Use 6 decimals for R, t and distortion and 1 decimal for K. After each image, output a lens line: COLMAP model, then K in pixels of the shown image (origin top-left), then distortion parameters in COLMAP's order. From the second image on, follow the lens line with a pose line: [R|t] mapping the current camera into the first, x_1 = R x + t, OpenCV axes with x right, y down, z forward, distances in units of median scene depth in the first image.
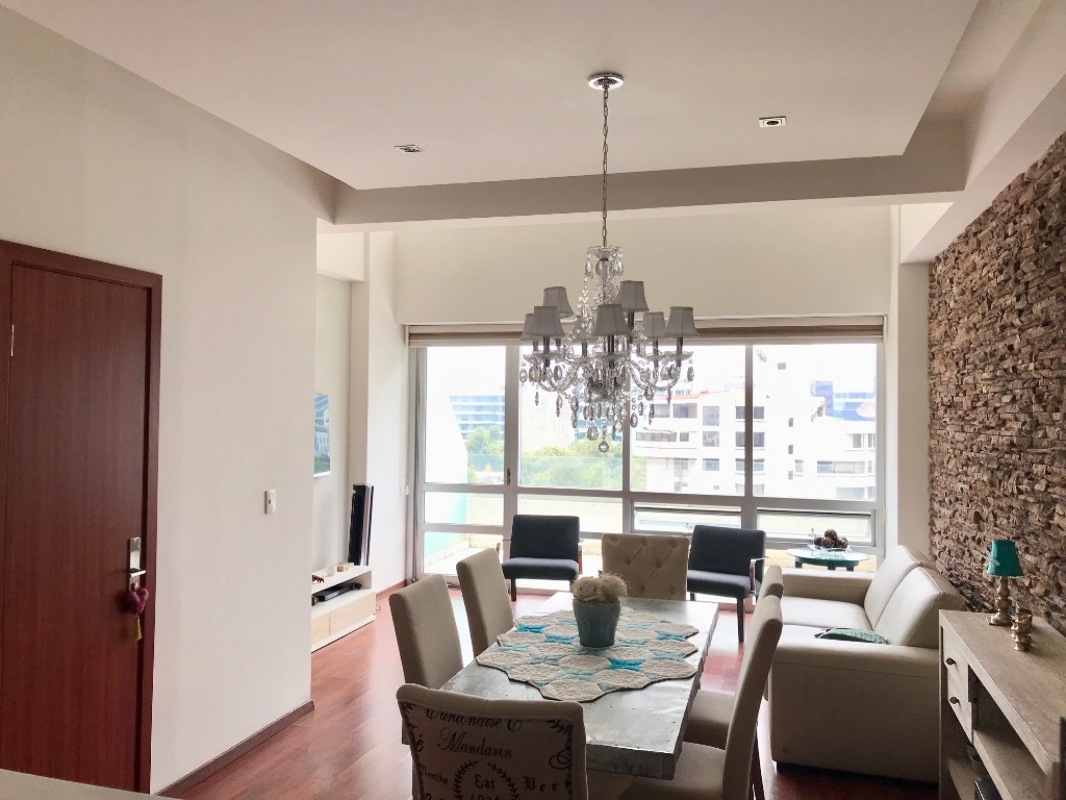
lens RADIAL K [[868.6, 0, 533.0], [0, 868.6, 400.0], [0, 0, 1]] dist [0.013080, 0.010992]
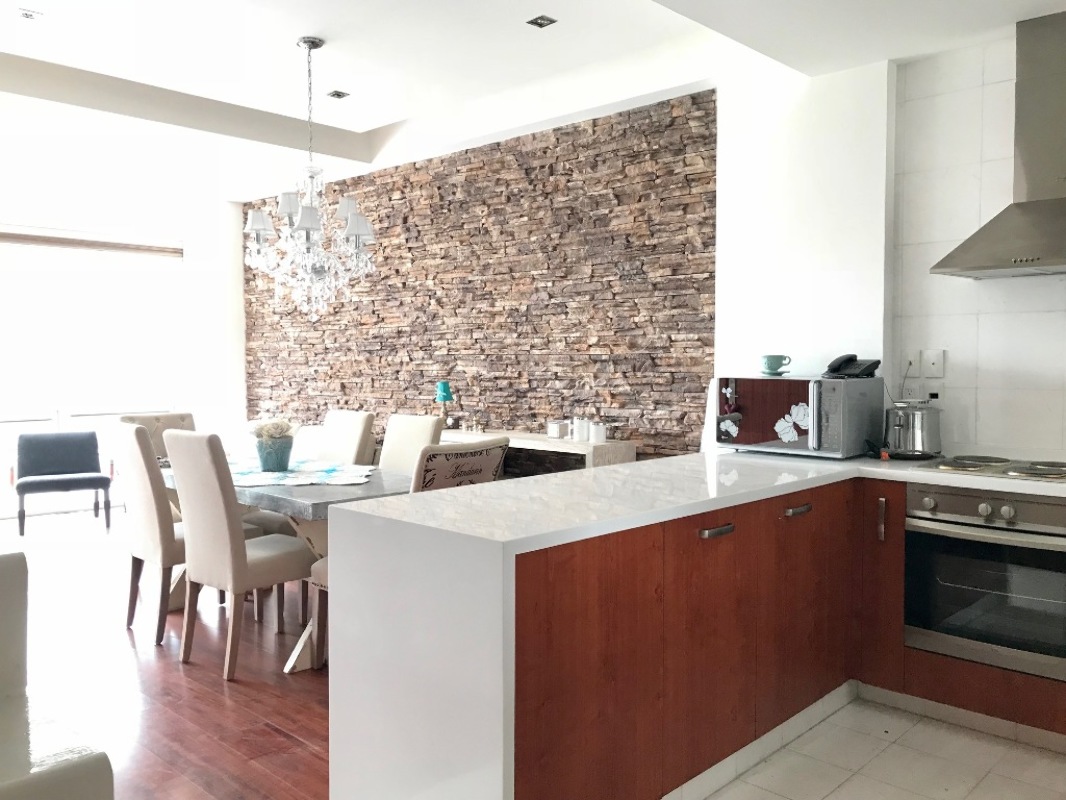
lens RADIAL K [[868.6, 0, 533.0], [0, 868.6, 400.0], [0, 0, 1]] dist [0.013080, 0.010992]
pose [[0.465763, -0.055730, 0.883153, -0.770140], [-0.001812, 0.997953, 0.063930, 0.074701], [-0.884908, -0.031376, 0.464708, 0.040929]]
